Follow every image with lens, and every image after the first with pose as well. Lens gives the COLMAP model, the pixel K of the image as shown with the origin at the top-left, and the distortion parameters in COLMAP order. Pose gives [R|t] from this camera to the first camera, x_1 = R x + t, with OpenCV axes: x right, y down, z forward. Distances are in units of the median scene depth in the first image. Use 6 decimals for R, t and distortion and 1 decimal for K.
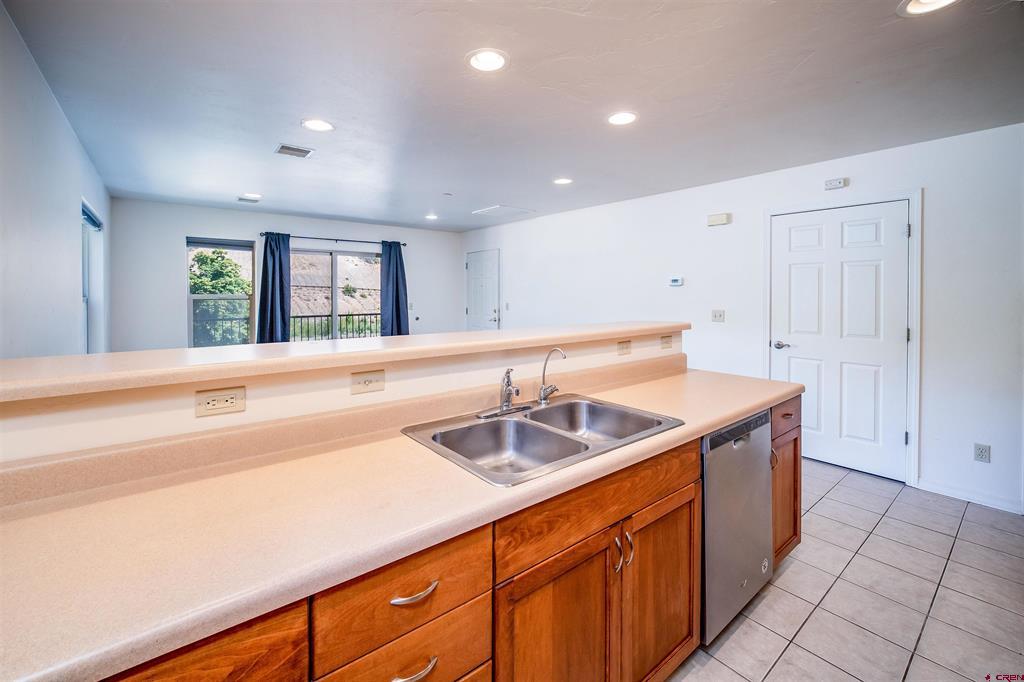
lens RADIAL K [[388.0, 0, 507.9], [0, 388.0, 290.9], [0, 0, 1]] dist [-0.032746, -0.000007]
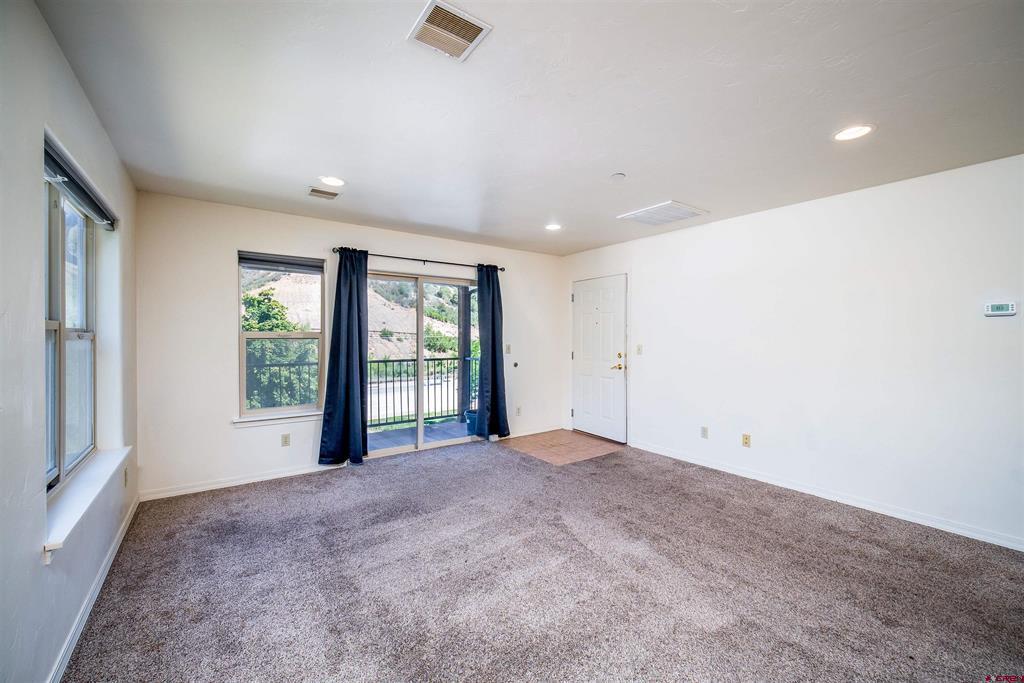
lens RADIAL K [[405.3, 0, 506.8], [0, 405.3, 333.4], [0, 0, 1]] dist [-0.002958, -0.000046]
pose [[0.994019, 0.001636, -0.109195, -0.193086], [-0.002054, 0.999991, -0.003714, 0.013709], [0.109188, 0.003916, 0.994013, 0.219413]]
